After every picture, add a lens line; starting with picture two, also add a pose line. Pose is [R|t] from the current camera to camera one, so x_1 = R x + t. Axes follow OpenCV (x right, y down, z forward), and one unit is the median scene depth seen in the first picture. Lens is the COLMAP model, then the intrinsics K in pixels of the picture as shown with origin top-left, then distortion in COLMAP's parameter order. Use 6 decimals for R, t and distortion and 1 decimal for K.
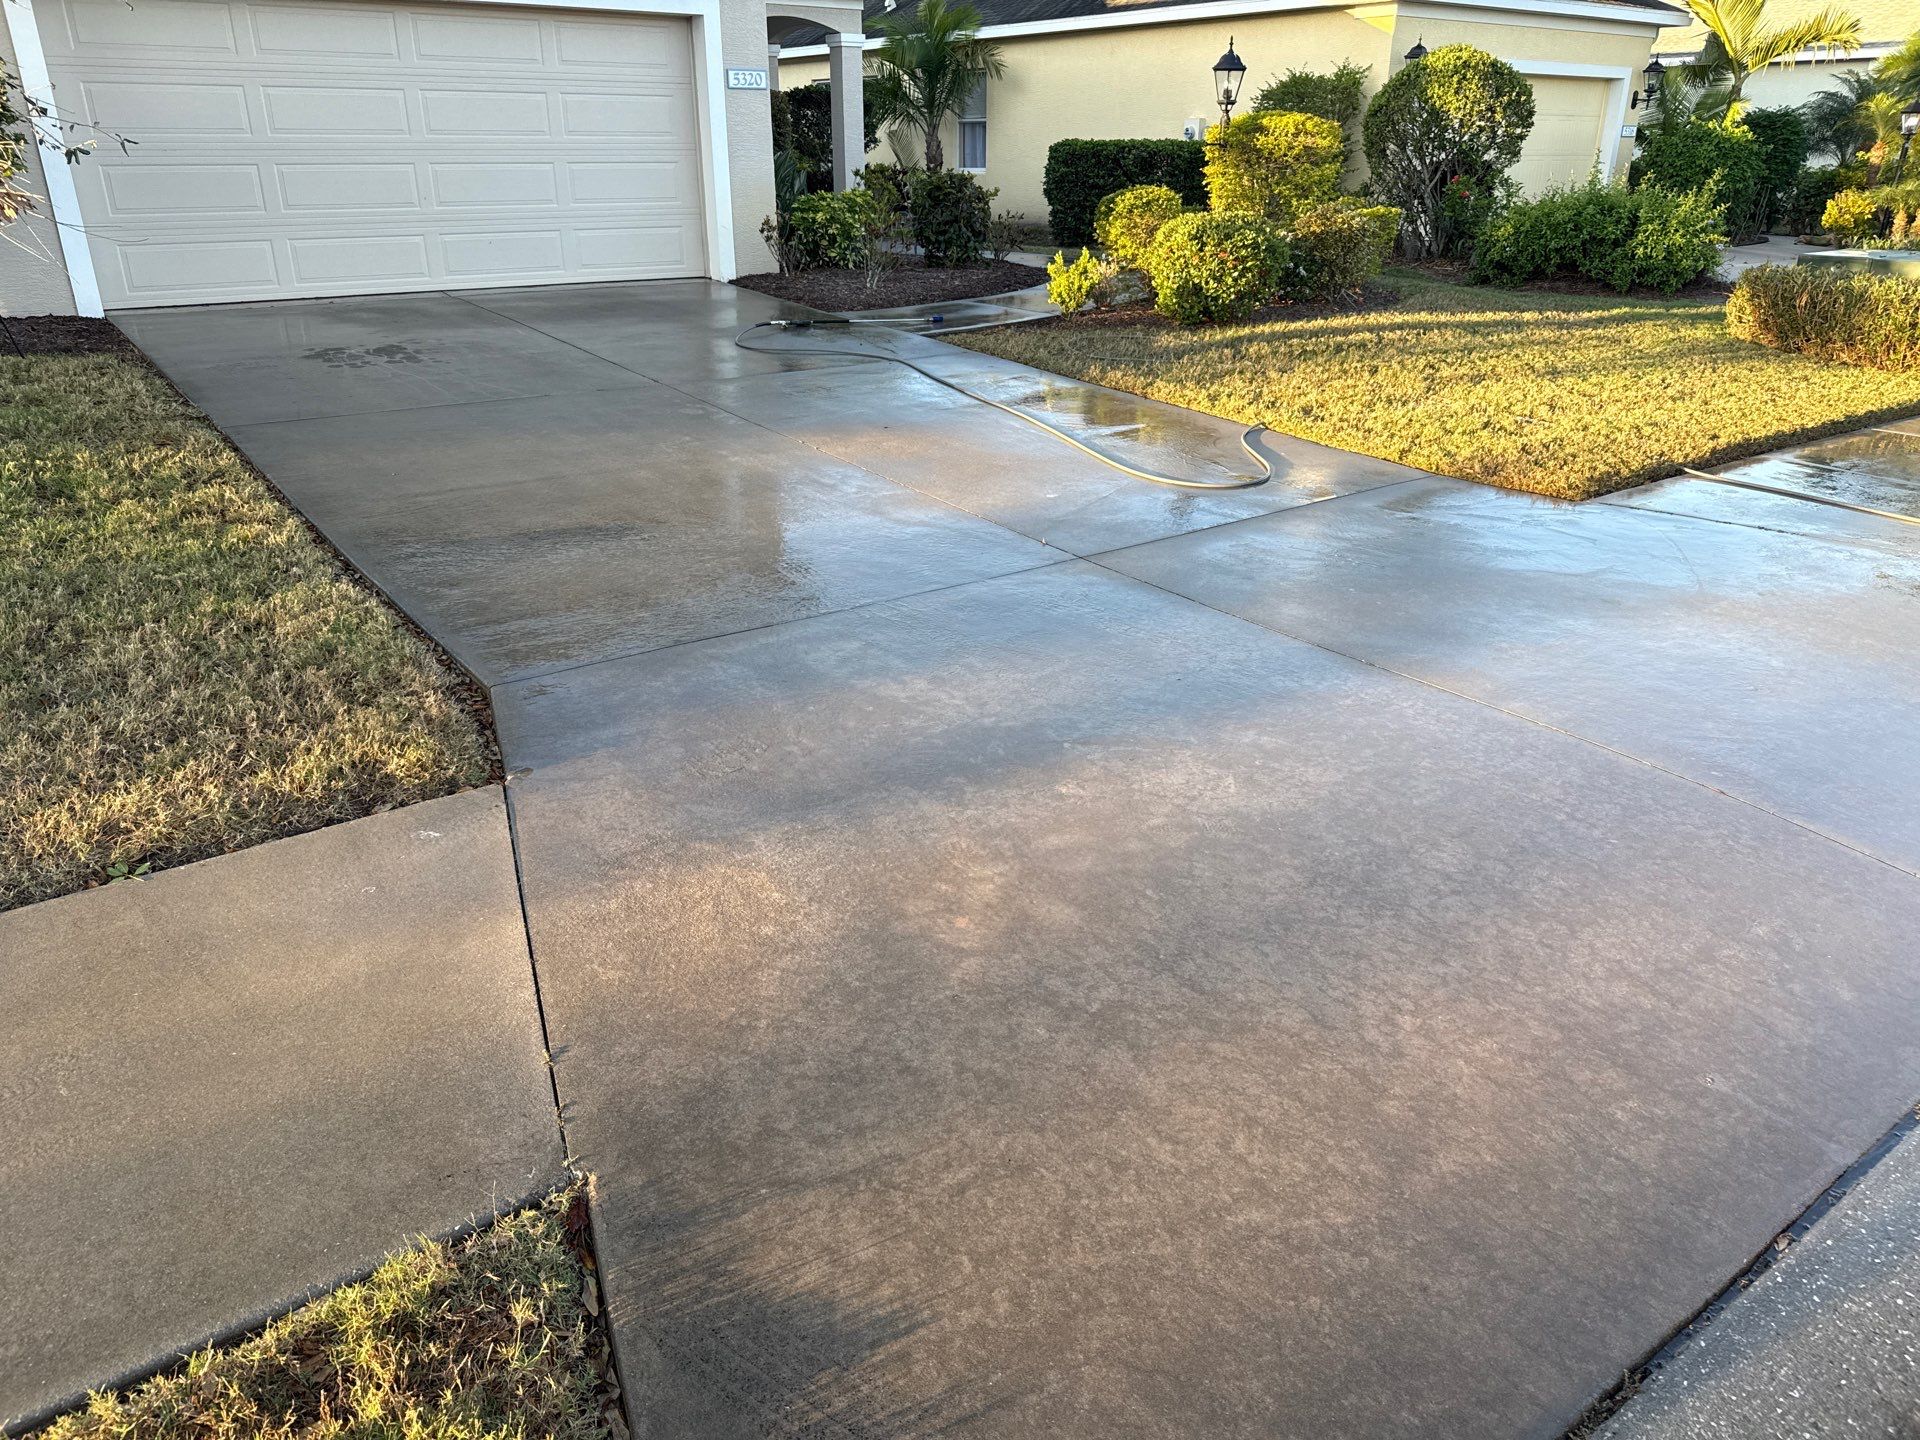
lens RADIAL K [[1360.0, 0, 954.6], [0, 1360.0, 714.3], [0, 0, 1]] dist [0.005575, -0.010467]
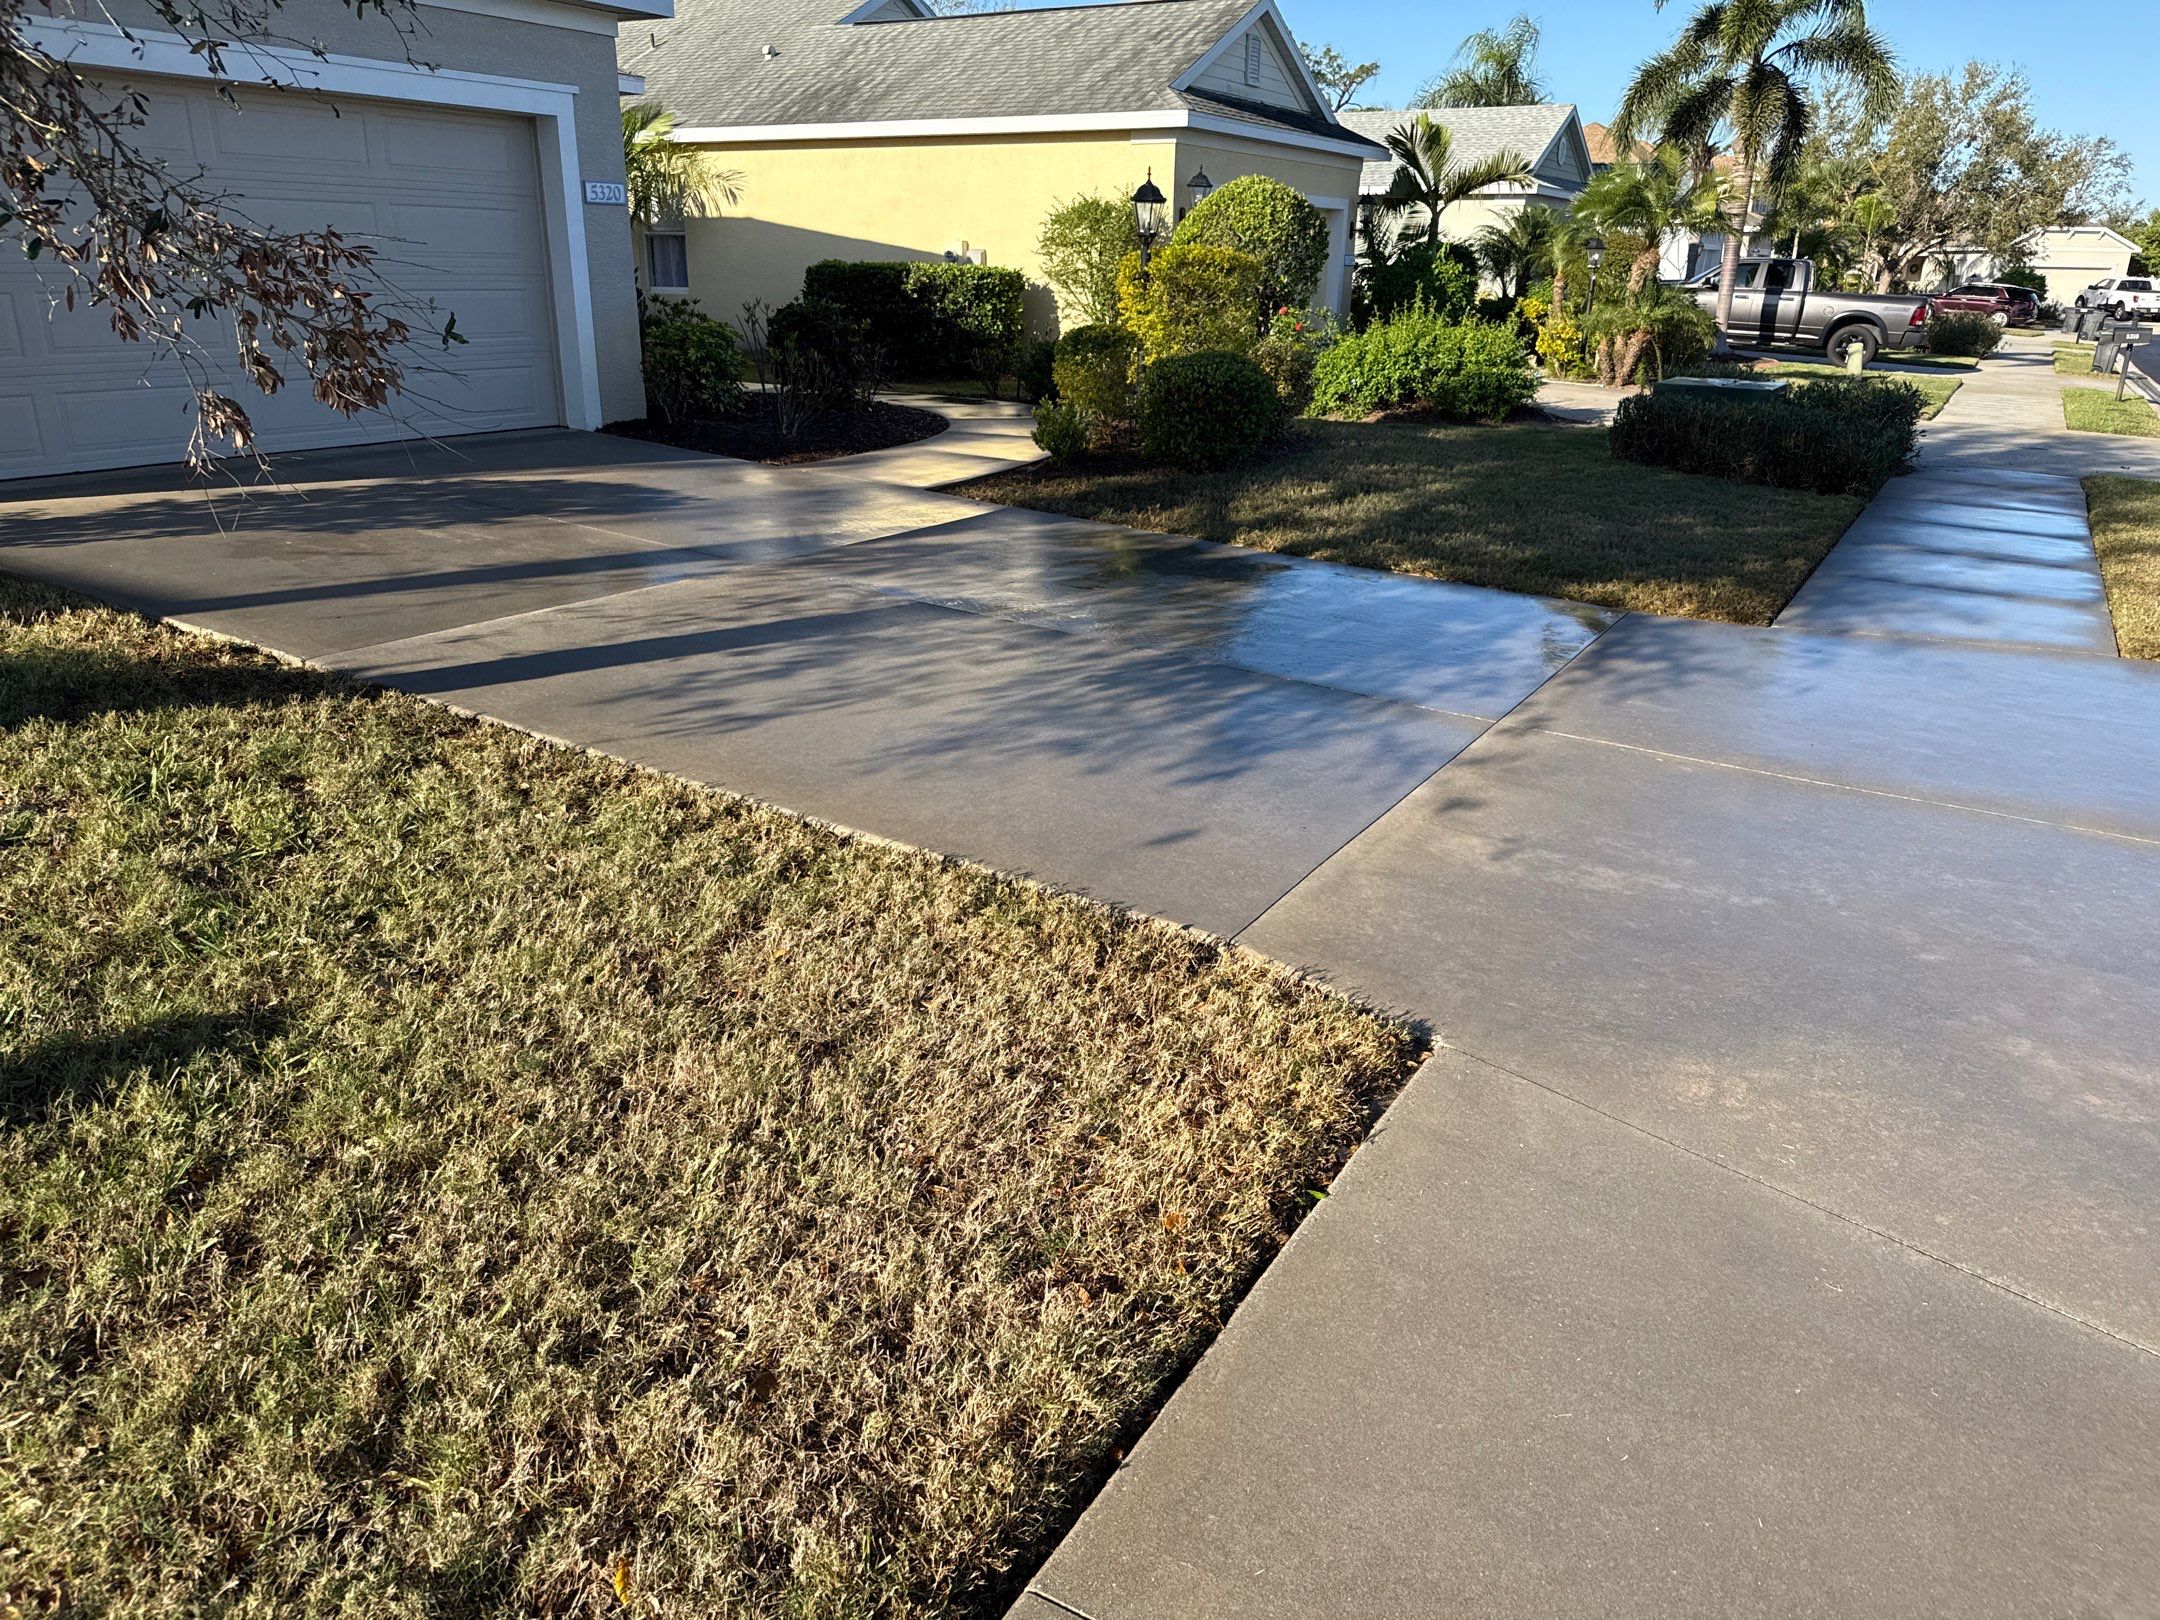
lens RADIAL K [[1524.5, 0, 1080.0], [0, 1524.5, 810.0], [0, 0, 1]] dist [0.053135, -0.075330]
pose [[0.922993, -0.115857, 0.366961, -0.327014], [0.133505, 0.990782, -0.022984, -0.039053], [-0.360916, 0.070205, 0.929952, 0.057446]]
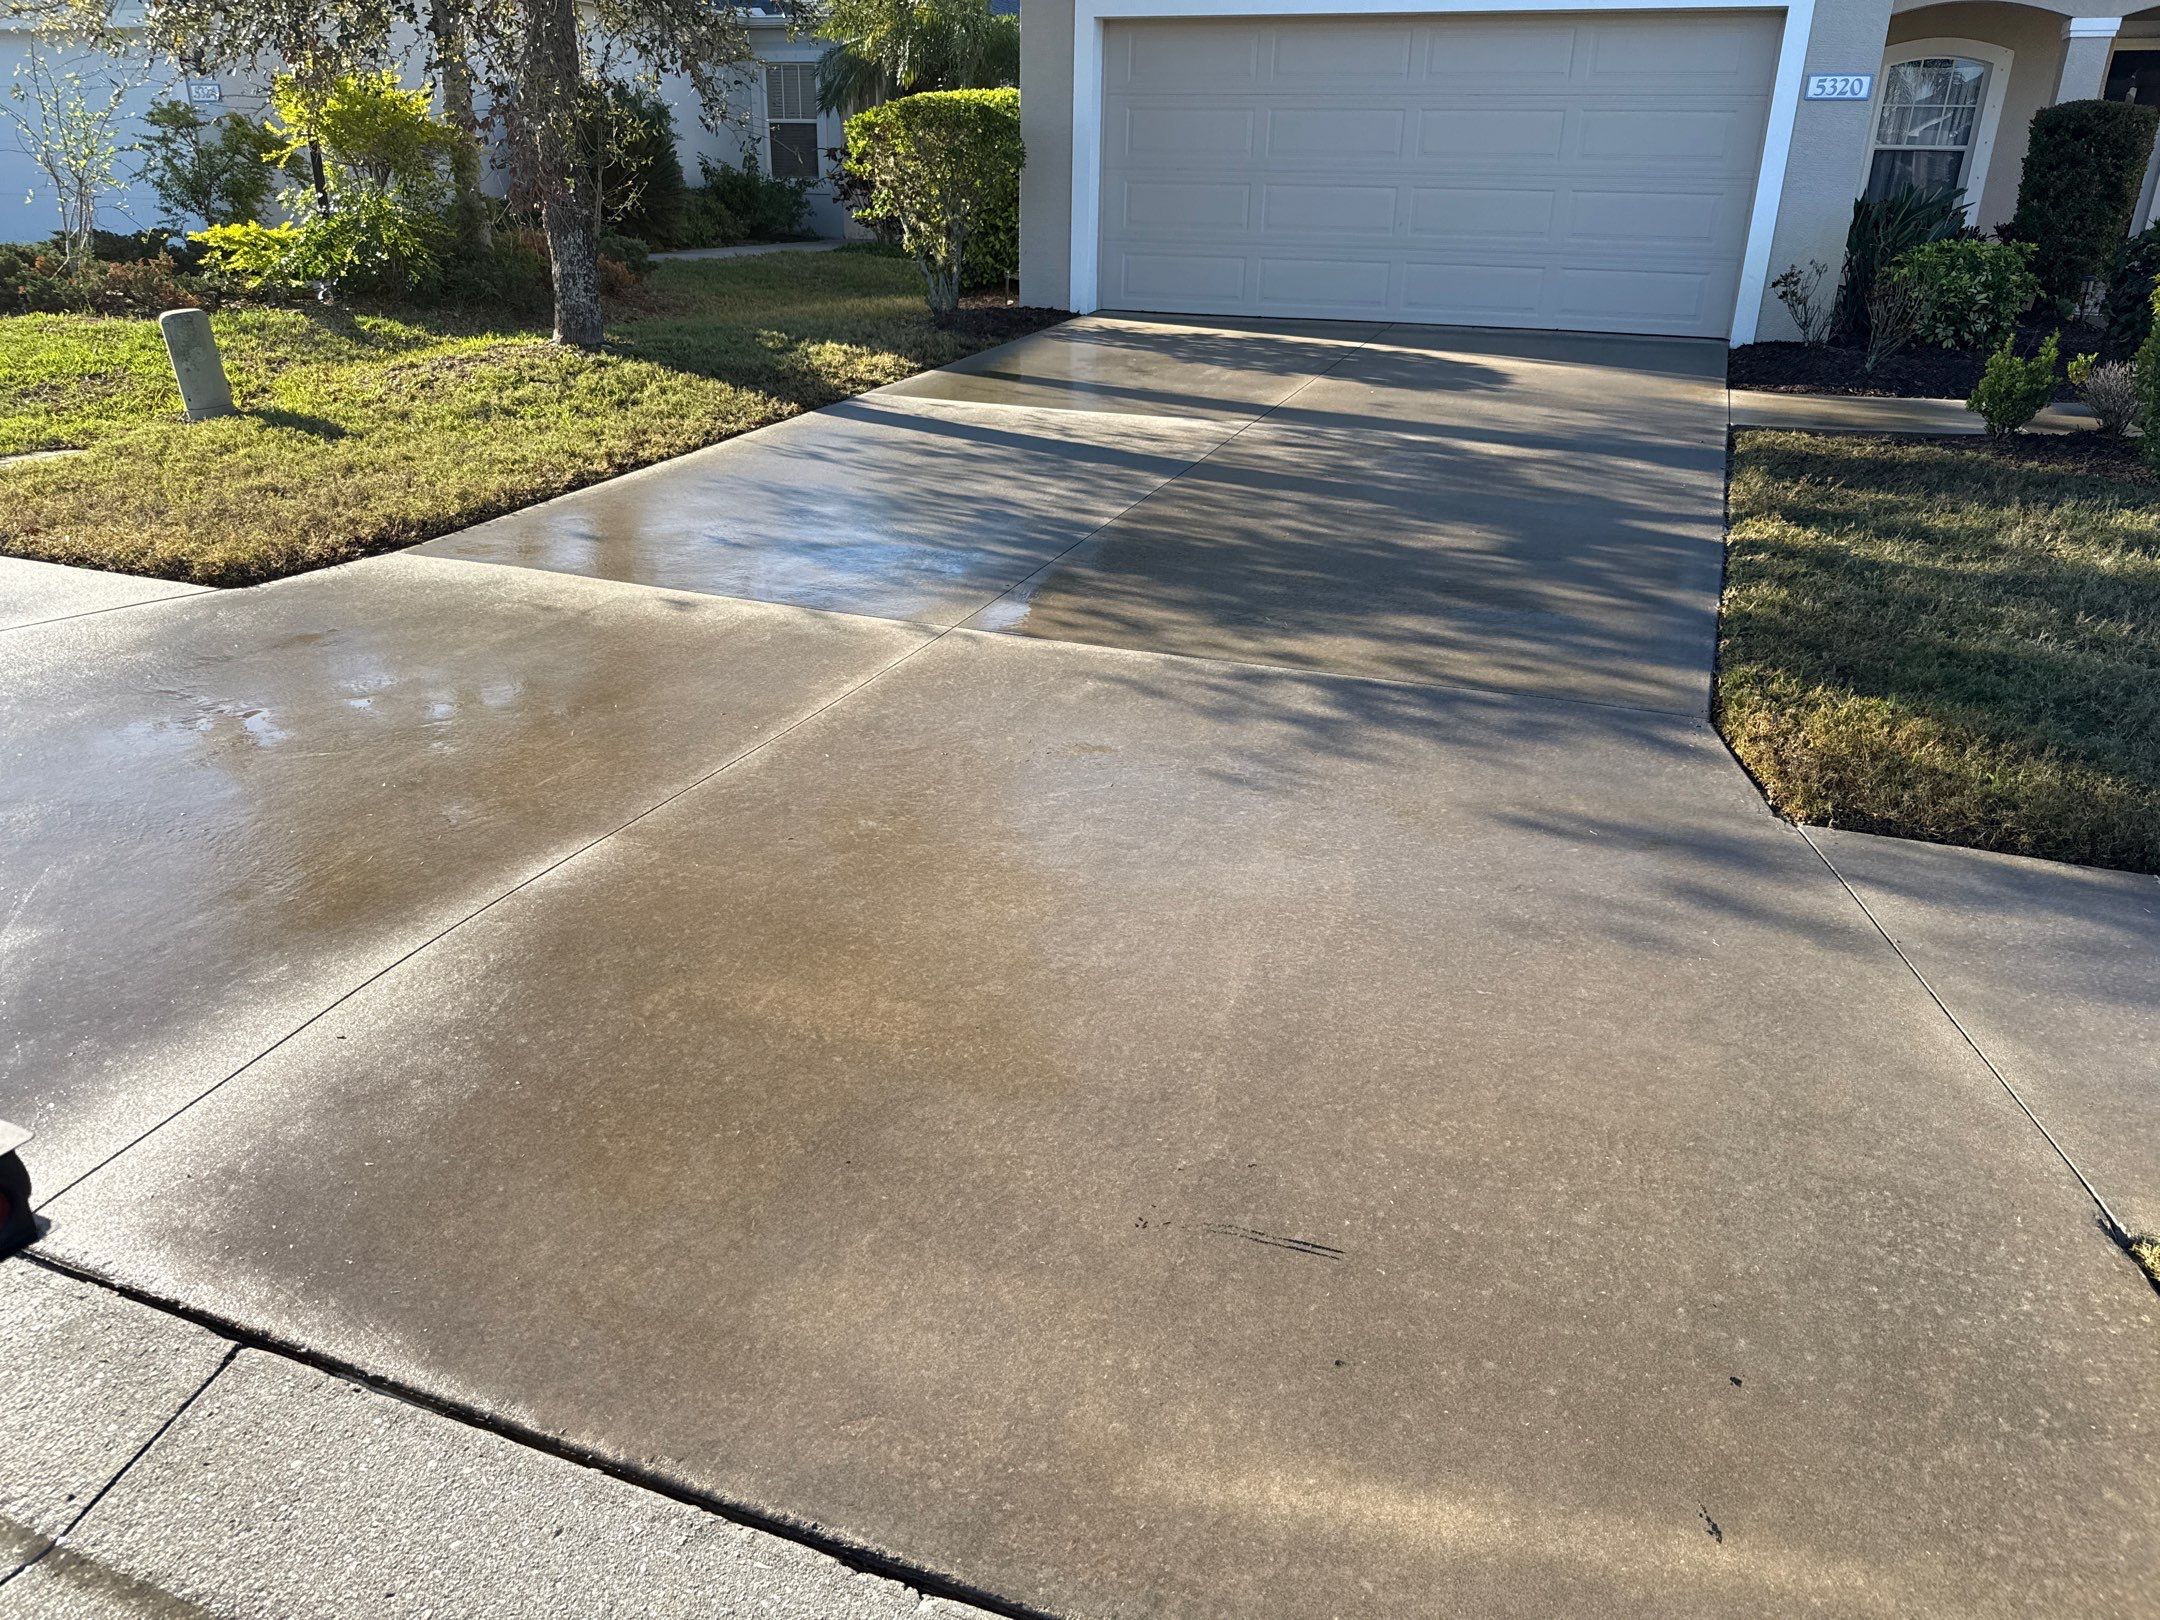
lens RADIAL K [[1530.9, 0, 1084.0], [0, 1530.9, 806.7], [0, 0, 1]] dist [0.001064, -0.006591]
pose [[0.521176, 0.330409, -0.786896, 0.513810], [-0.344647, 0.924976, 0.160120, -0.106918], [0.780765, 0.187751, 0.595949, 0.291671]]
